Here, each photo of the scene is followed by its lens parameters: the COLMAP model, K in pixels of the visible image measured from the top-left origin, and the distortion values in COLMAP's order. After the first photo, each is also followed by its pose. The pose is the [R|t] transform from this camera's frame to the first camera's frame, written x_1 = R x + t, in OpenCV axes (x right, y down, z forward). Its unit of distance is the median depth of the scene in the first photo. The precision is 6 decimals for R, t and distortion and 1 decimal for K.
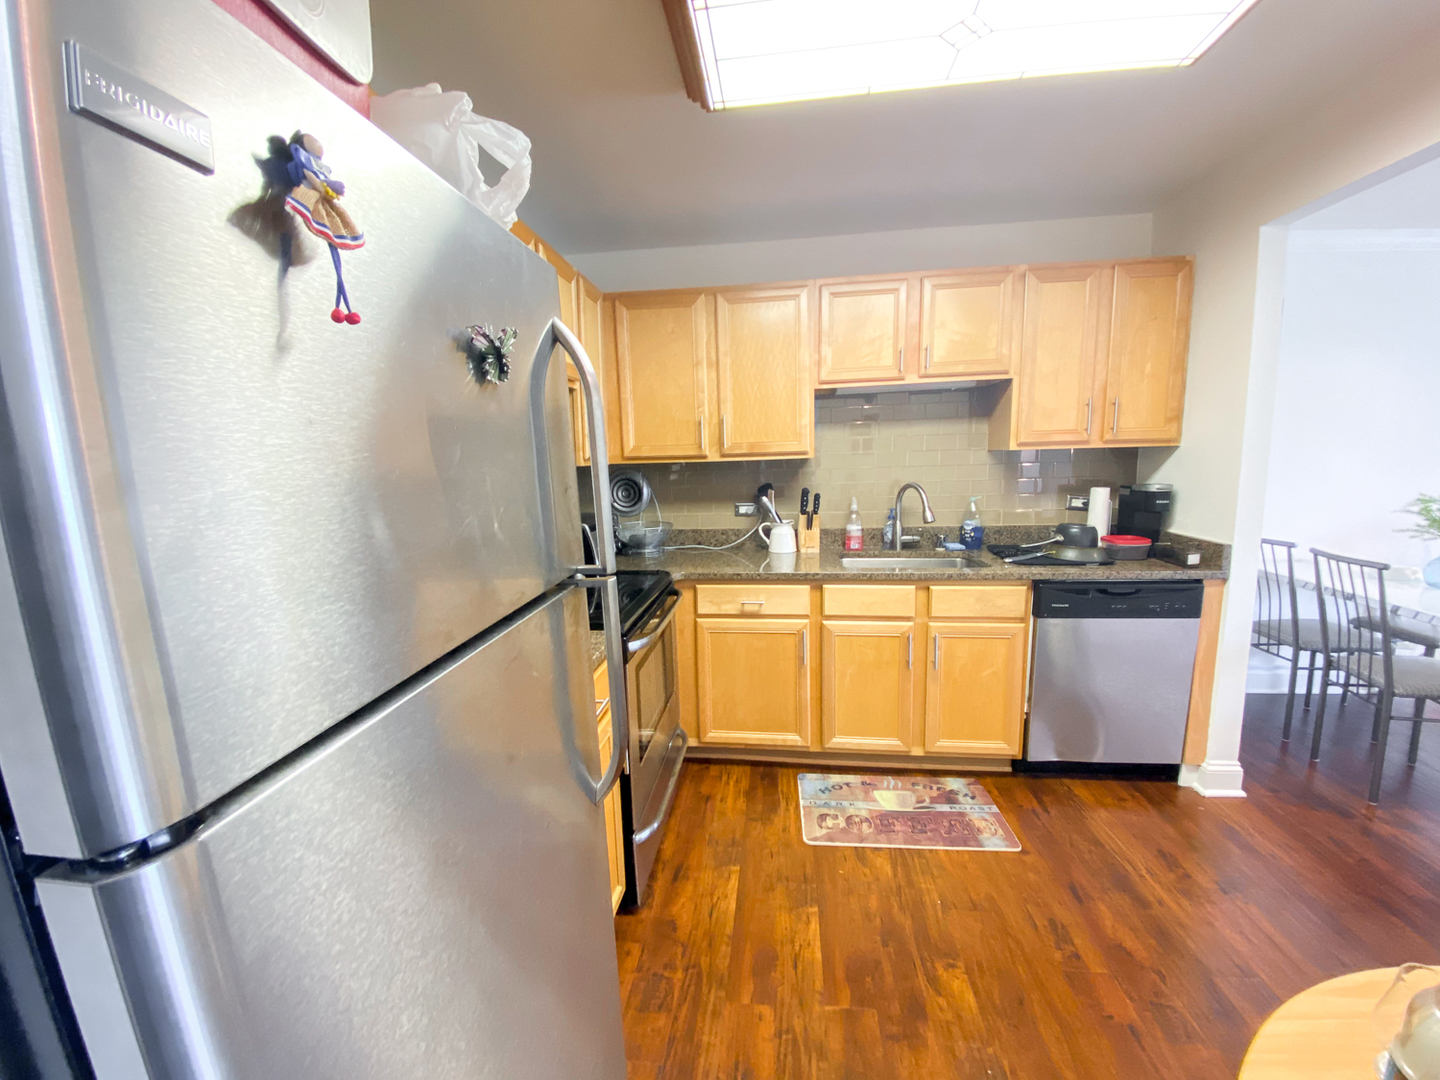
lens RADIAL K [[579.9, 0, 723.9], [0, 579.9, 544.3], [0, 0, 1]] dist [0.003373, 0.000058]
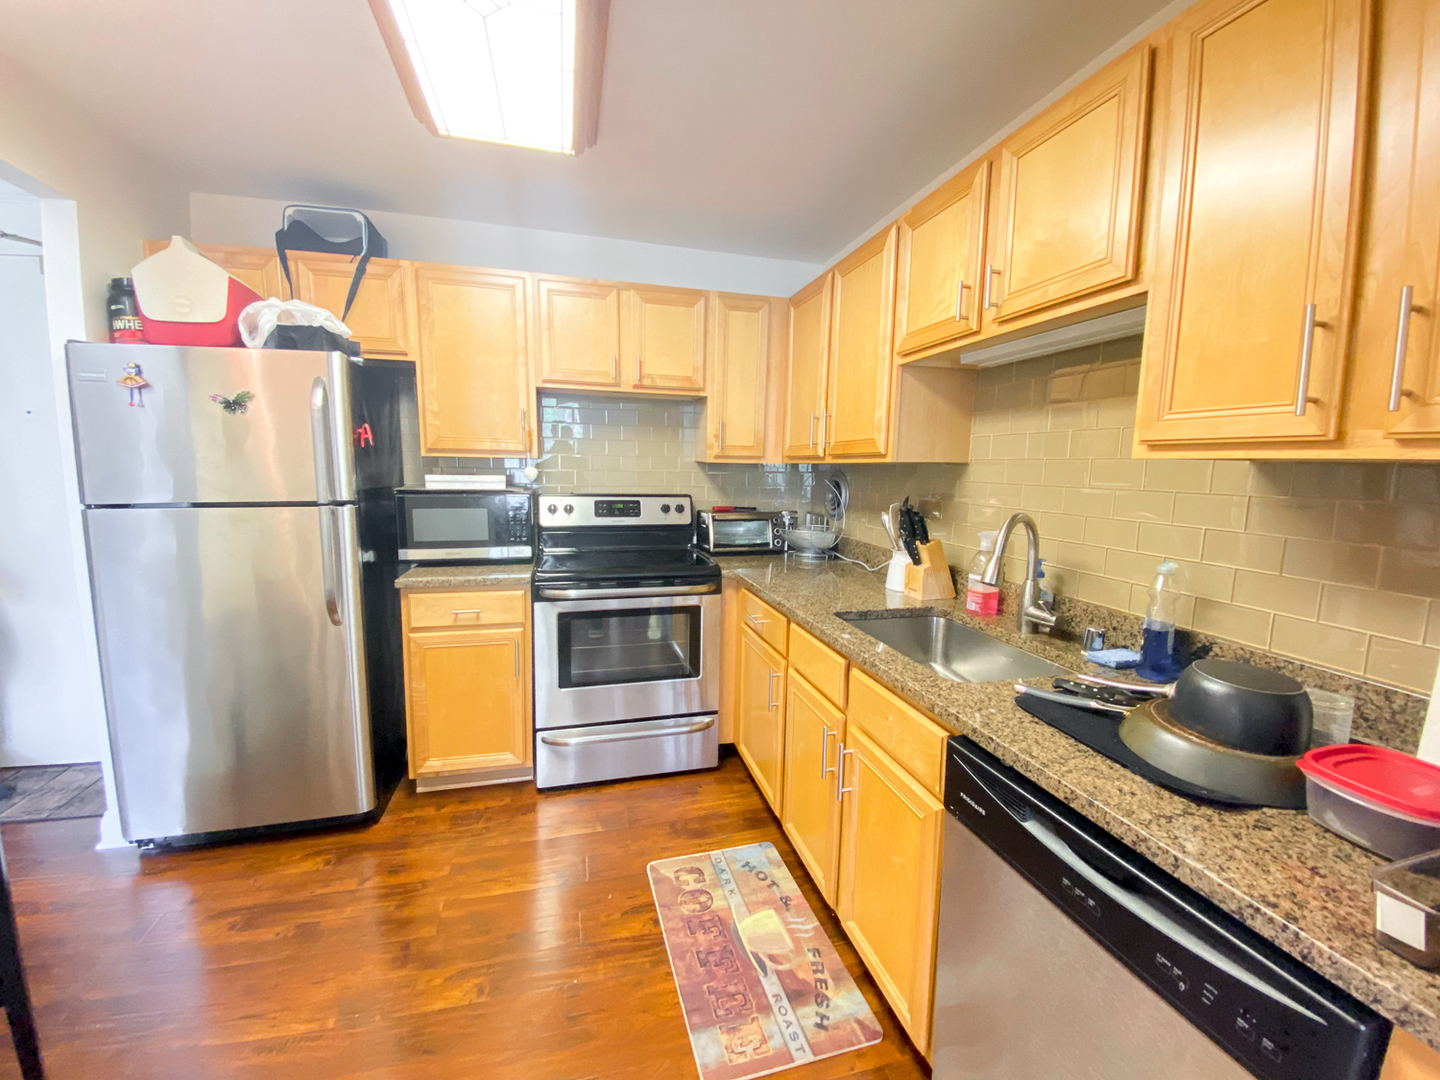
lens RADIAL K [[579.9, 0, 718.9], [0, 579.9, 537.1], [0, 0, 1]] dist [0.003373, 0.000058]
pose [[0.360693, 0.138943, -0.922277, 0.908239], [-0.160579, 0.983327, 0.085340, -0.107205], [0.918757, 0.117317, 0.376991, 0.629311]]
